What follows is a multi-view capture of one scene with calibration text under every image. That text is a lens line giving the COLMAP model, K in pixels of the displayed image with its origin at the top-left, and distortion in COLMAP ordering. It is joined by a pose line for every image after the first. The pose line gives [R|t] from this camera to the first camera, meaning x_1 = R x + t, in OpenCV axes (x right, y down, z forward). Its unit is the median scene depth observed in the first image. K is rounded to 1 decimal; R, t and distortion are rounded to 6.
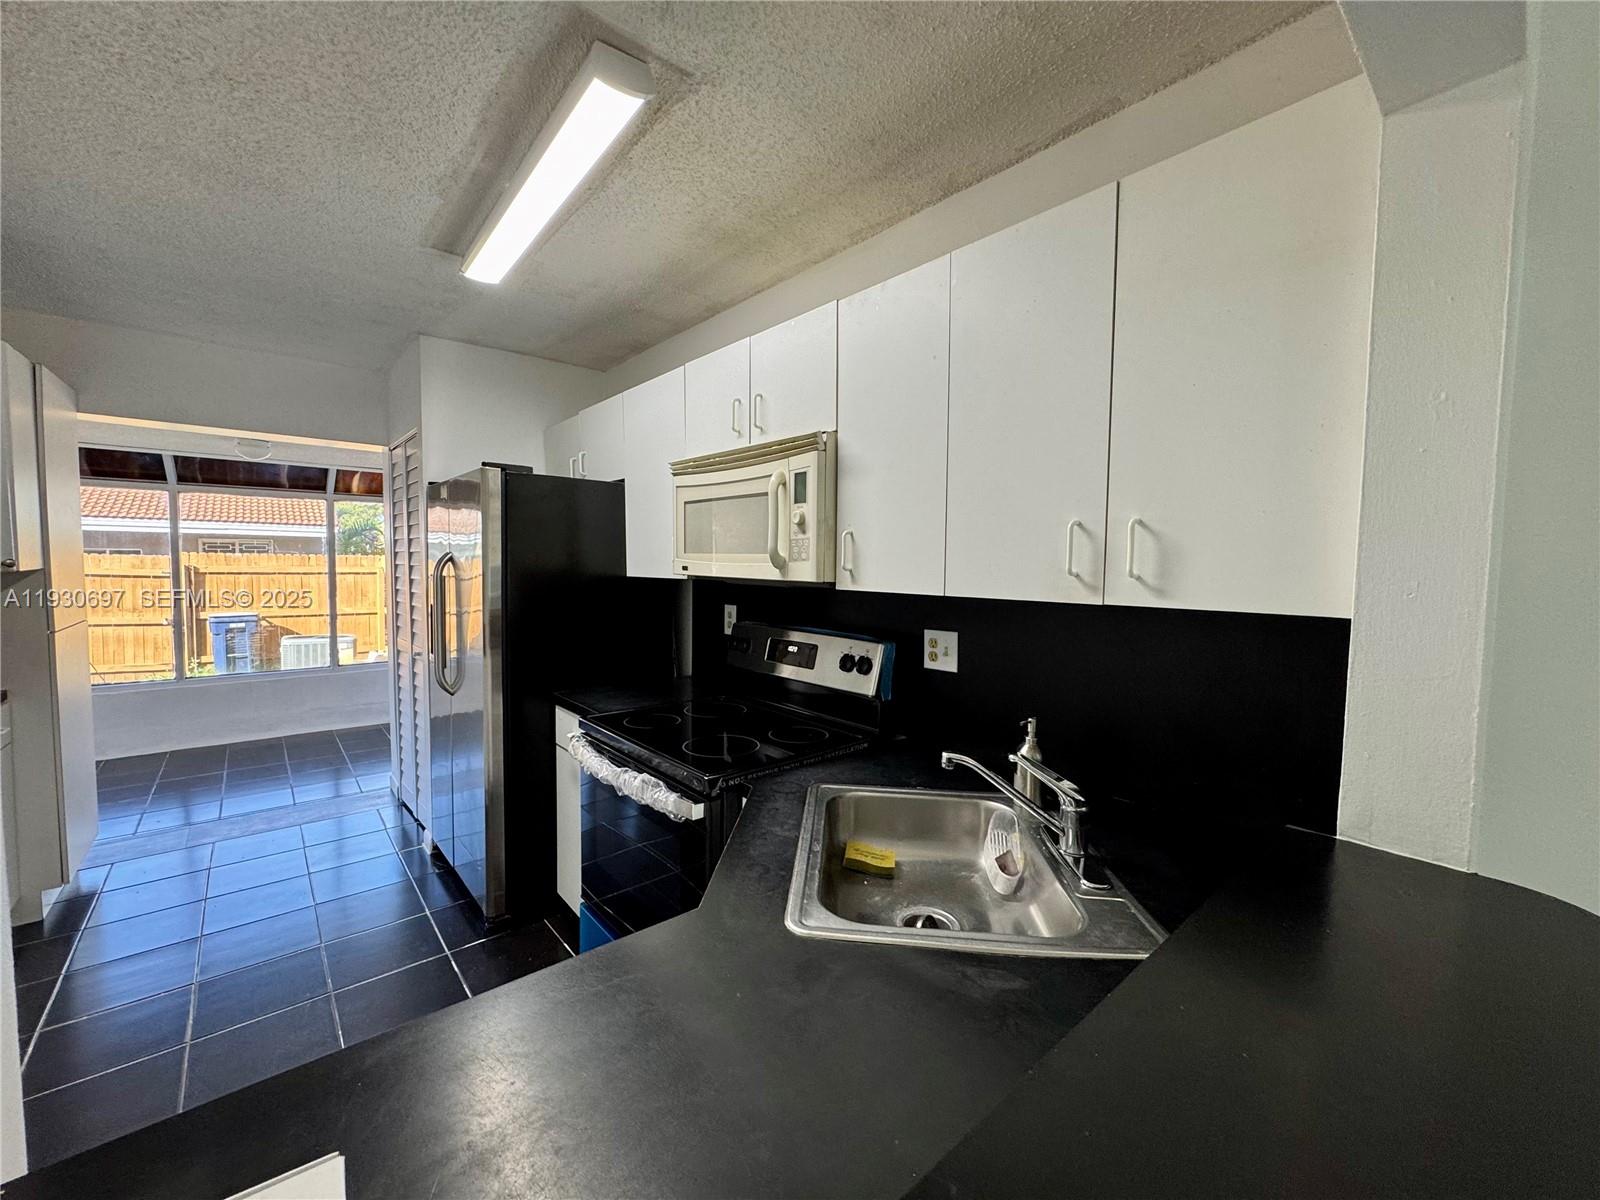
lens RADIAL K [[637.5, 0, 798.9], [0, 637.5, 599.1], [0, 0, 1]] dist [-0.004324, -0.000097]
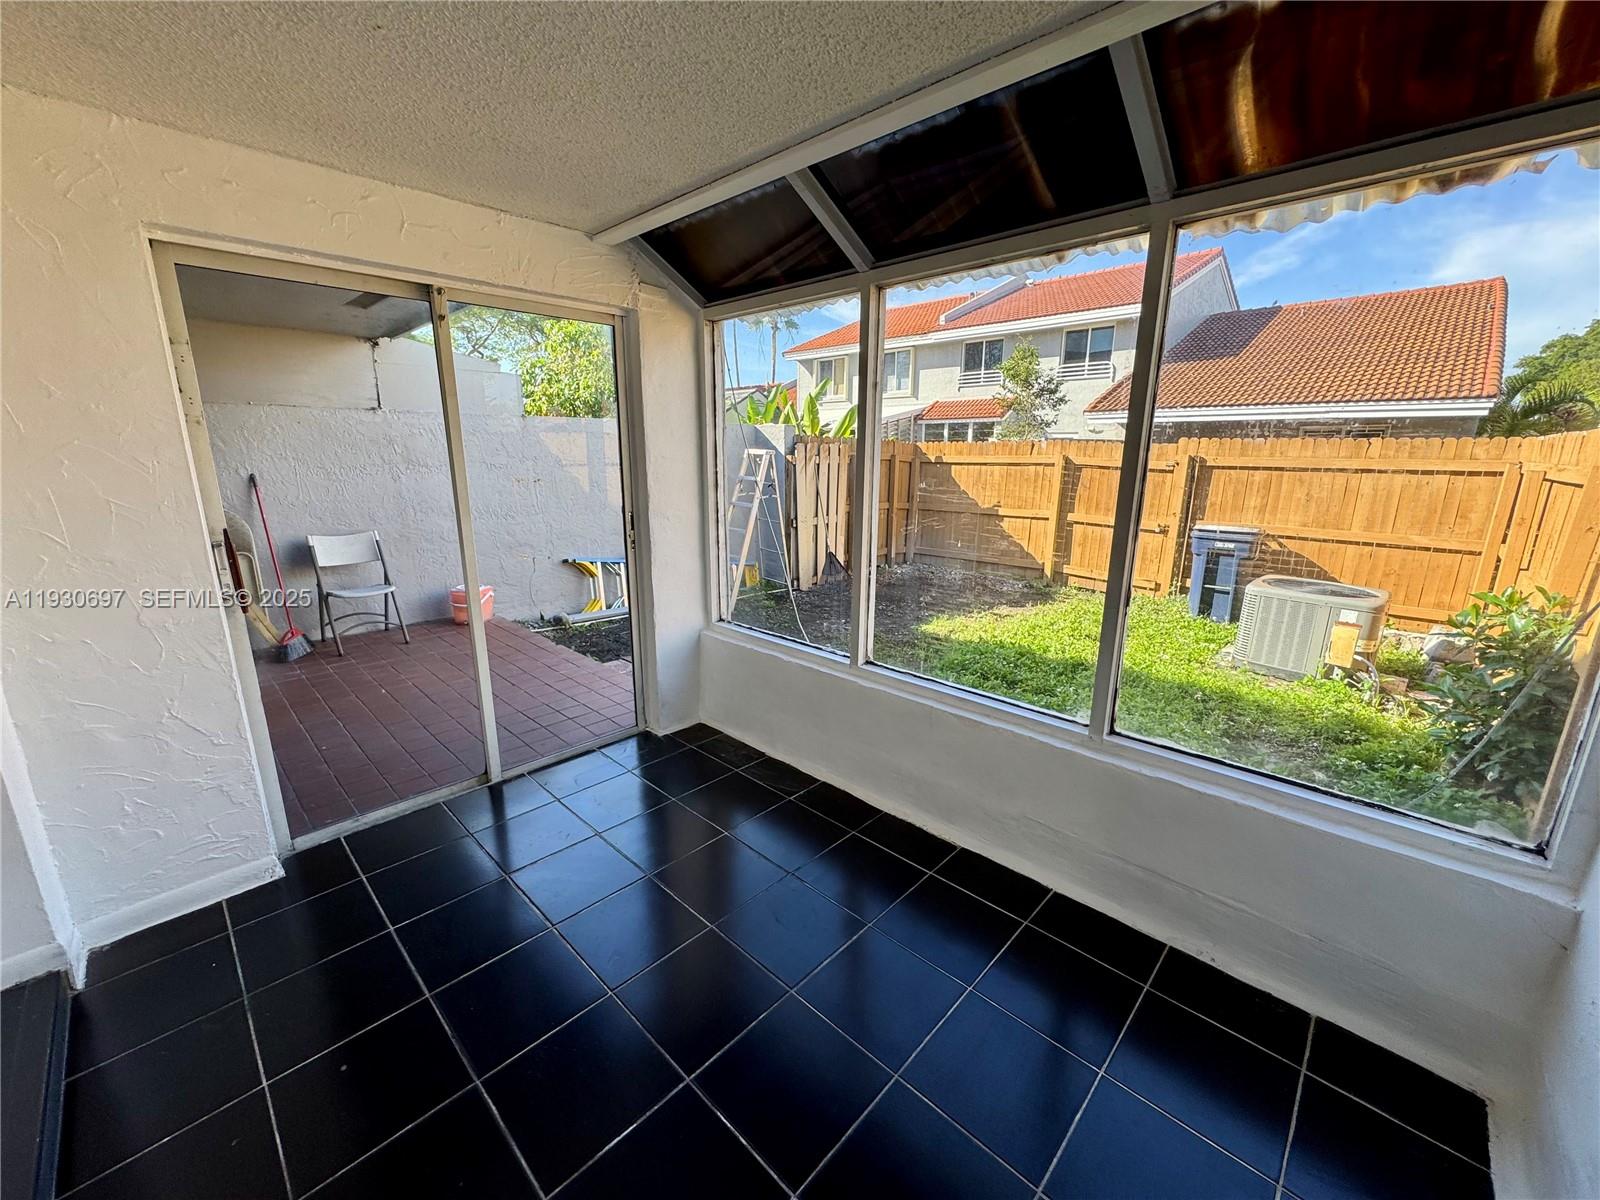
lens RADIAL K [[637.5, 0, 800.1], [0, 637.5, 608.4], [0, 0, 1]] dist [-0.004324, -0.000097]
pose [[0.096572, 0.230587, -0.968248, -0.466664], [-0.059813, 0.972381, 0.225606, -0.038552], [0.993527, 0.036127, 0.107697, 0.896957]]
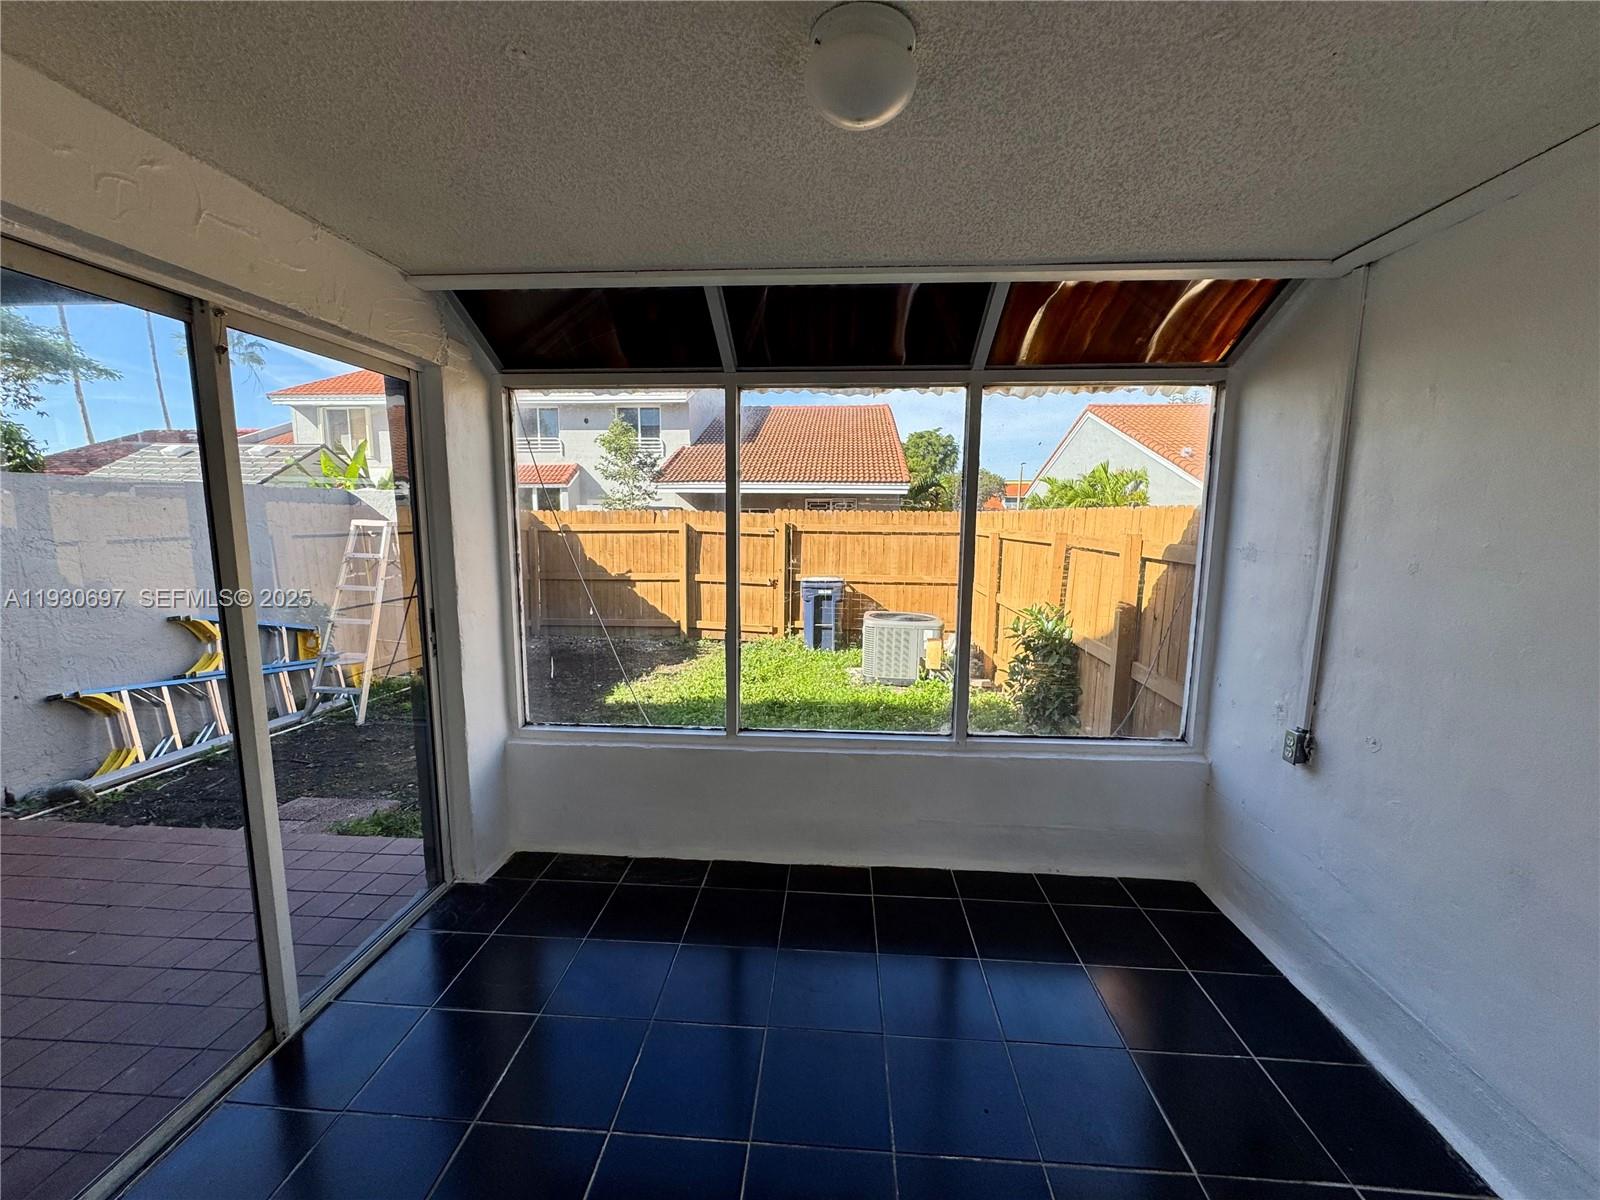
lens RADIAL K [[637.5, 0, 803.6], [0, 637.5, 608.0], [0, 0, 1]] dist [-0.004324, -0.000097]
pose [[0.719864, 0.093765, -0.687753, -0.557412], [-0.038181, 0.994683, 0.095646, -0.038892], [0.693064, -0.042593, 0.719616, 0.647192]]
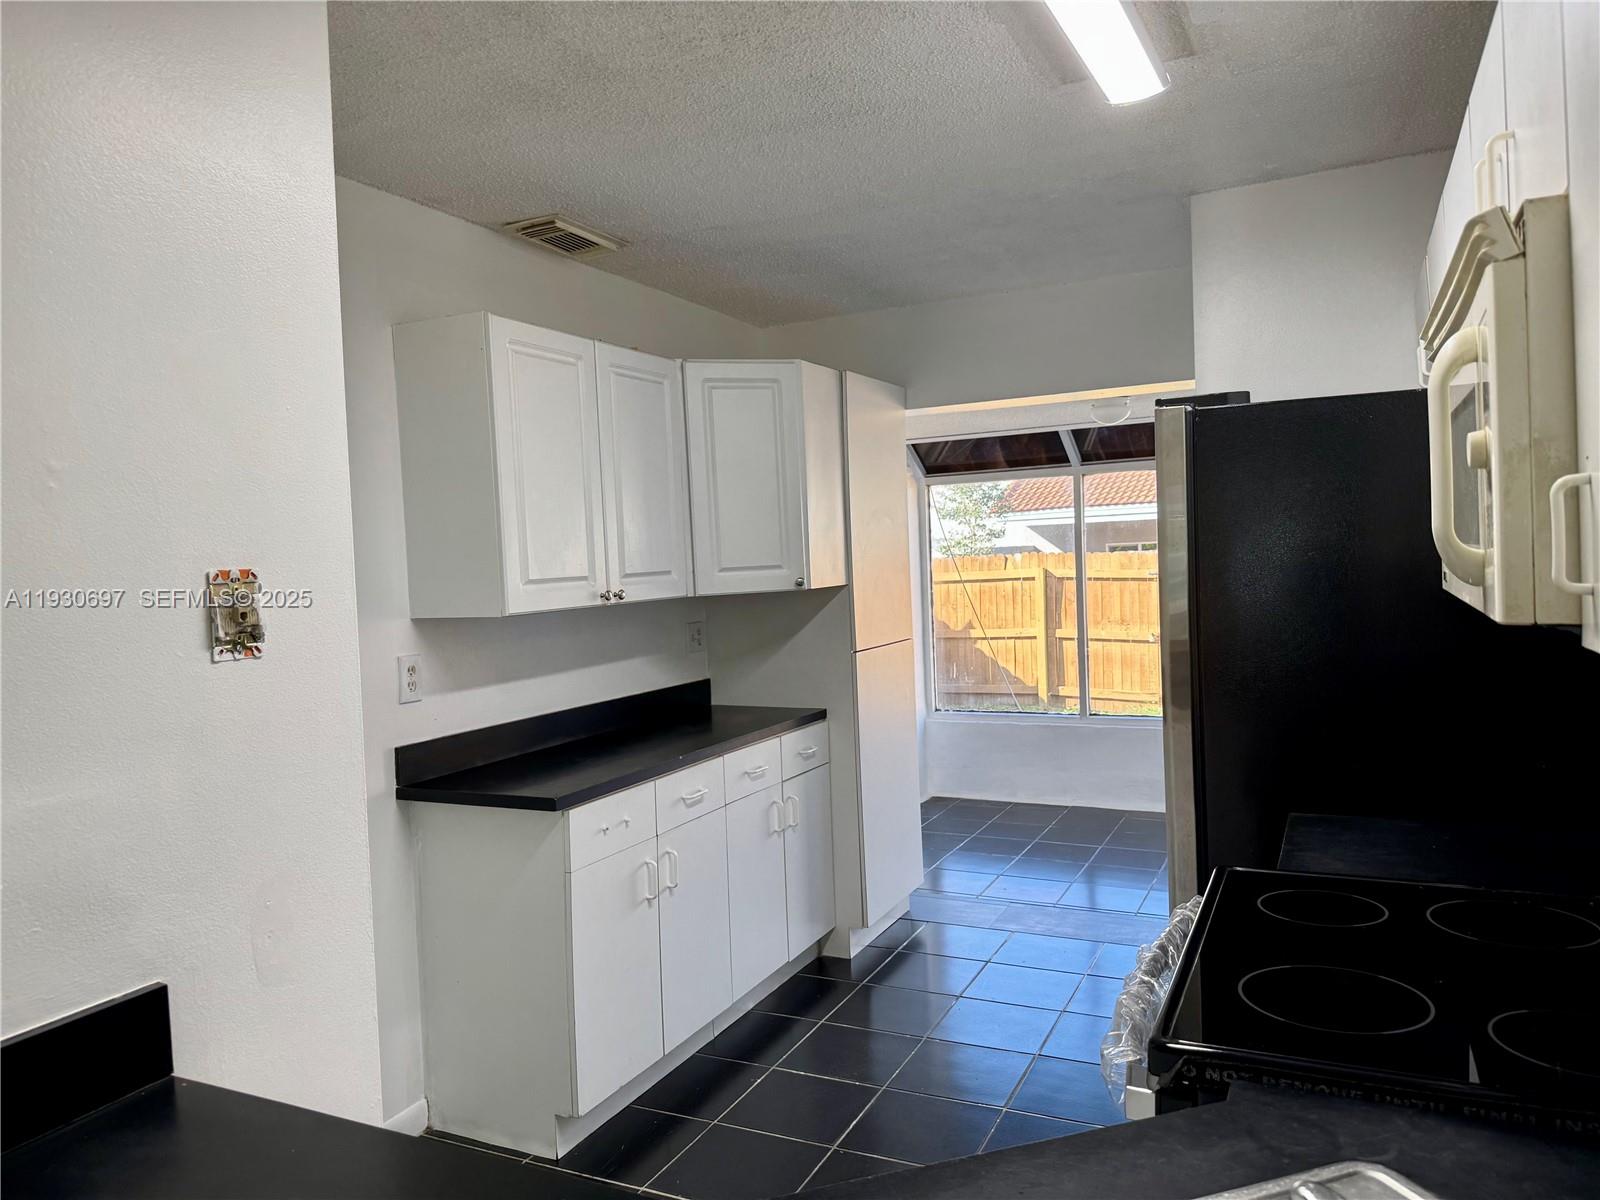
lens RADIAL K [[1117.6, 0, 762.6], [0, 1117.6, 569.8], [0, 0, 1]] dist [0.029319, -0.003026]
pose [[0.369985, -0.020496, -0.928812, 0.154472], [-0.010389, 0.999603, -0.026197, -0.011628], [0.928980, 0.019342, 0.369625, 0.127764]]
